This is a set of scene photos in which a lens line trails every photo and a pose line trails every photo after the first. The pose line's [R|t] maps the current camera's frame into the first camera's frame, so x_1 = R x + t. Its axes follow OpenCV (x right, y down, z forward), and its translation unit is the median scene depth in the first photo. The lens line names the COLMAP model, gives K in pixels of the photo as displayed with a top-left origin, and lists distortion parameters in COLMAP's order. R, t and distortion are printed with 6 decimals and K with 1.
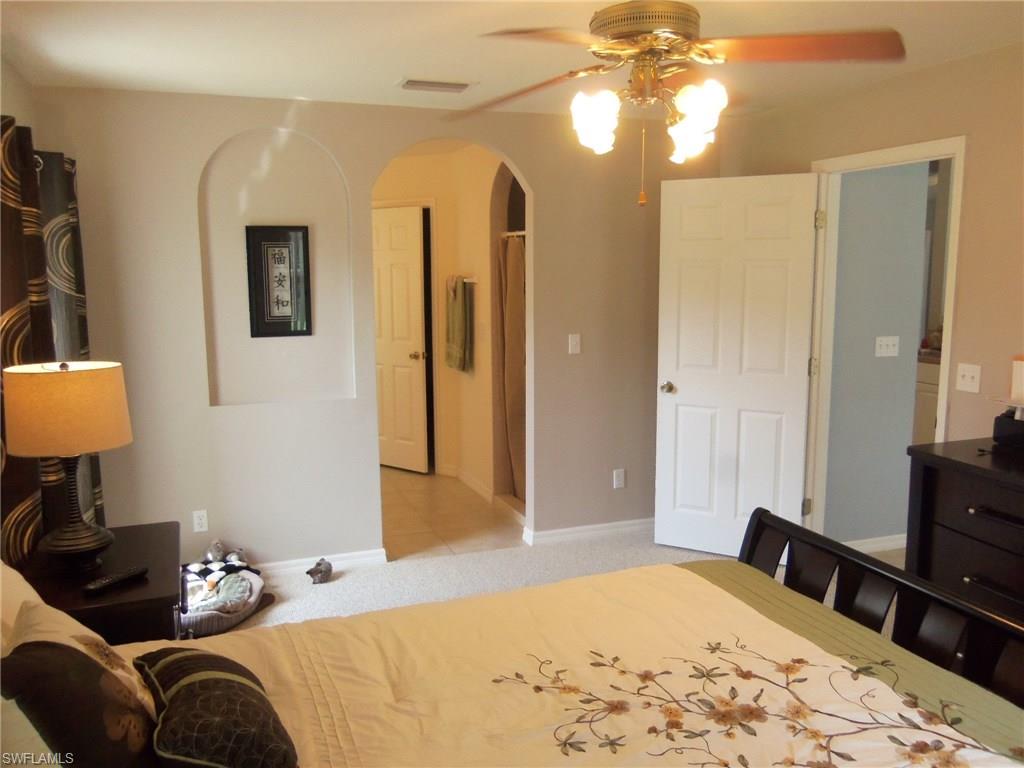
lens RADIAL K [[850.7, 0, 513.8], [0, 850.7, 384.8], [0, 0, 1]] dist [-0.042697, 0.034720]
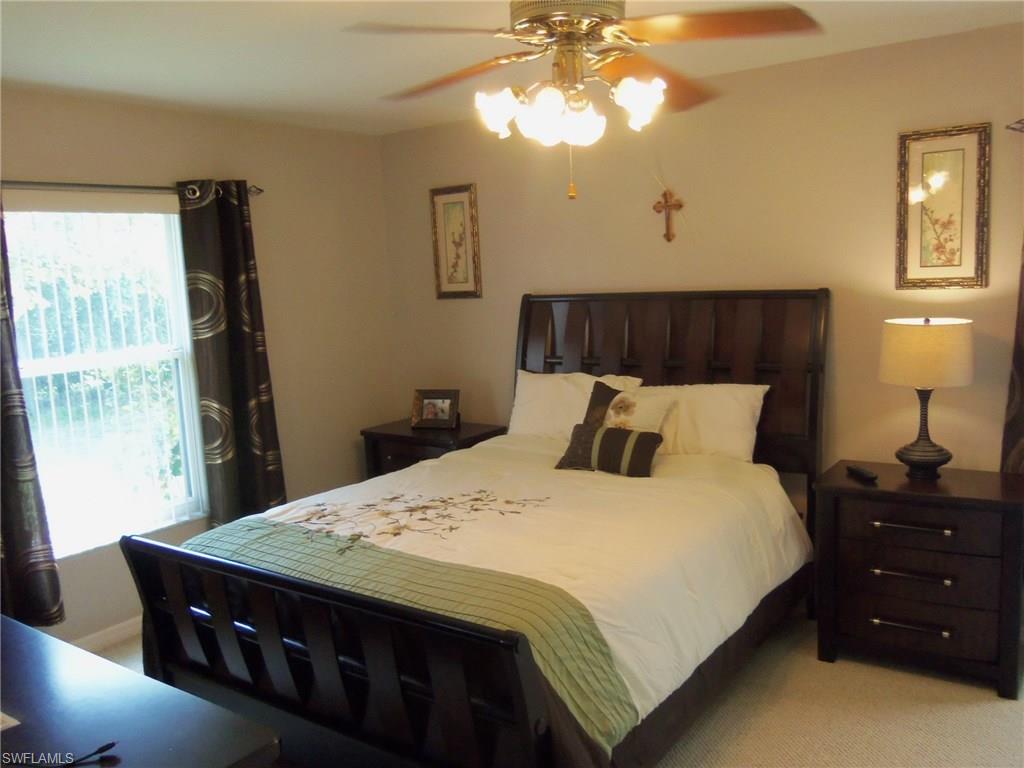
lens RADIAL K [[850.7, 0, 513.0], [0, 850.7, 385.7], [0, 0, 1]] dist [-0.042697, 0.034720]
pose [[-0.823188, 0.123648, -0.554142, 1.021695], [-0.028198, 0.965890, 0.257412, -0.340190], [0.567068, 0.227525, -0.791622, 2.365523]]
